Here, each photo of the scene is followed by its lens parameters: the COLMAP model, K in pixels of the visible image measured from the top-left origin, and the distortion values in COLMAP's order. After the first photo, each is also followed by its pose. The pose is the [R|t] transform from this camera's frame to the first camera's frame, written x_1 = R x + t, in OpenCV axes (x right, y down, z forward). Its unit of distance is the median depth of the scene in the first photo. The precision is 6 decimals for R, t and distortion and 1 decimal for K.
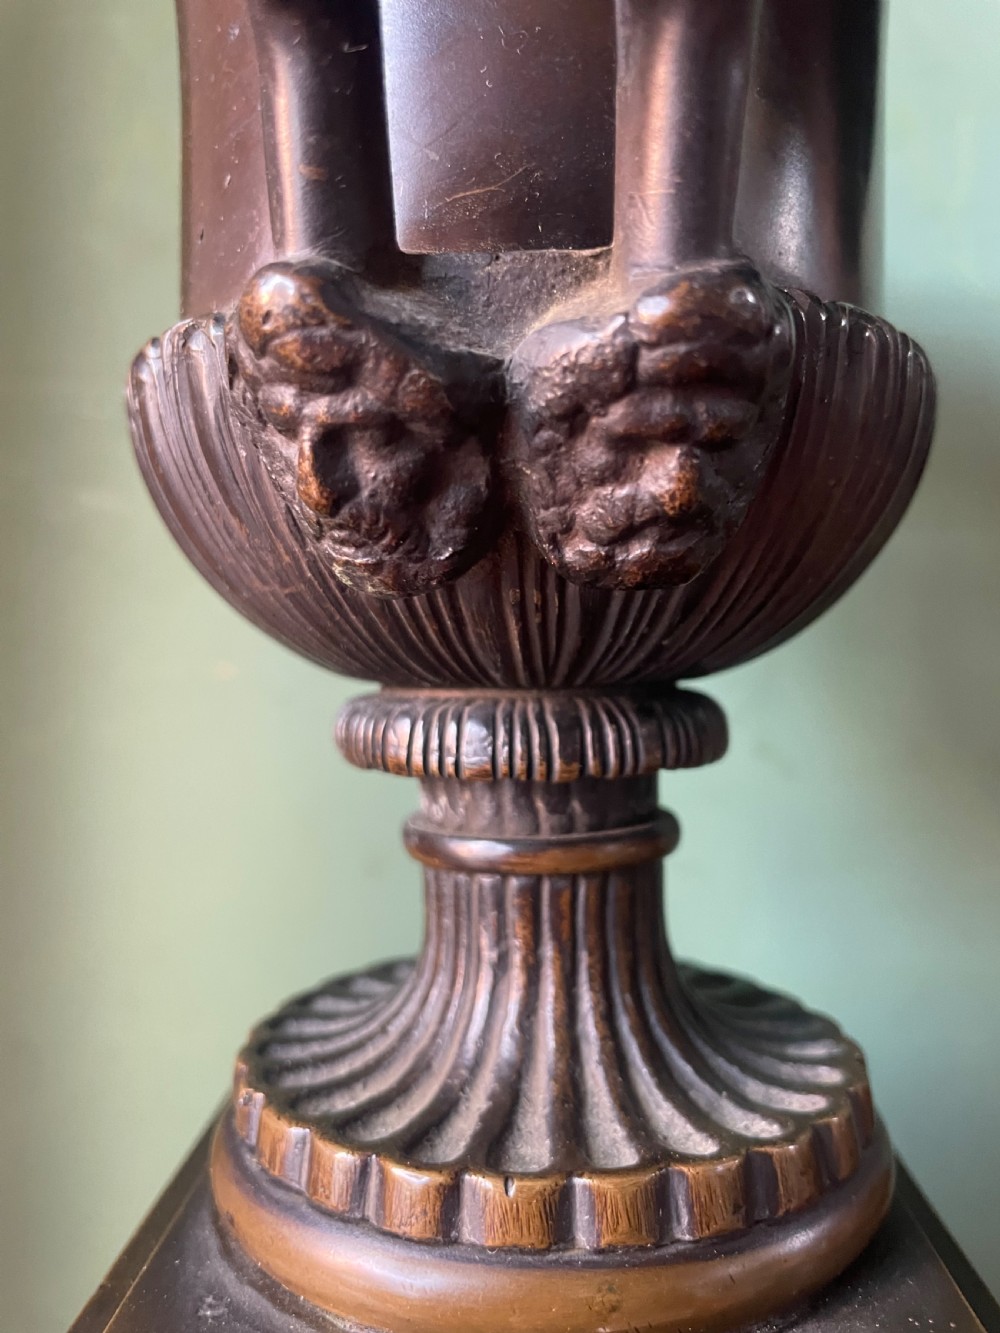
lens RADIAL K [[1065.2, 0, 499.5], [0, 1065.2, 670.8], [0, 0, 1]] dist [0.071280, -0.154919]
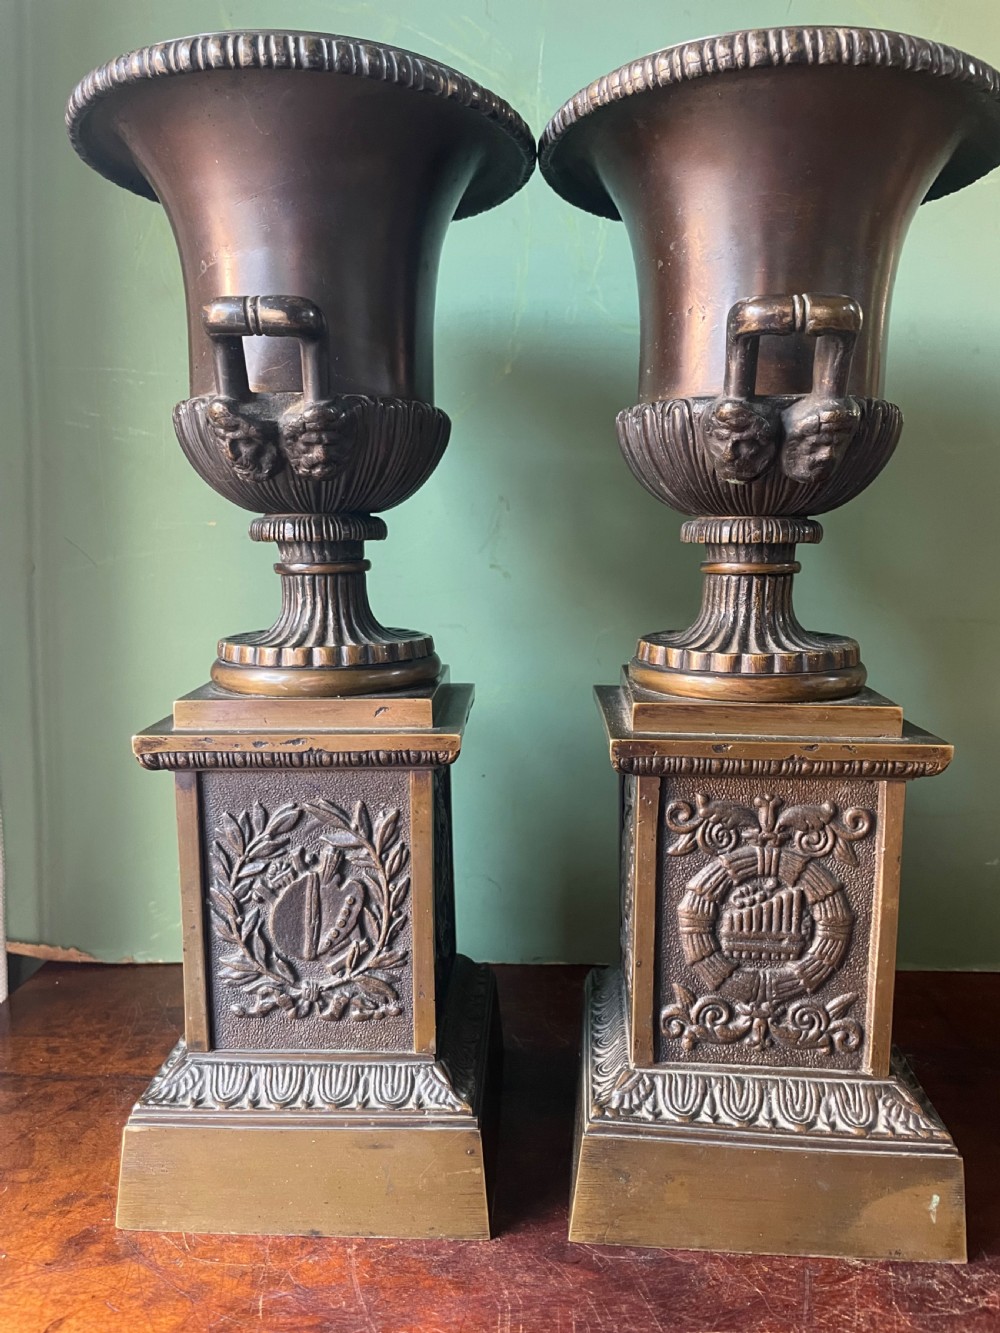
lens RADIAL K [[1031.4, 0, 503.2], [0, 1031.4, 659.5], [0, 0, 1]] dist [0.065899, -0.120430]
pose [[0.999844, -0.007109, 0.016191, 0.717669], [0.005424, 0.994784, 0.101864, 0.181398], [-0.016831, -0.101760, 0.994667, -2.705737]]
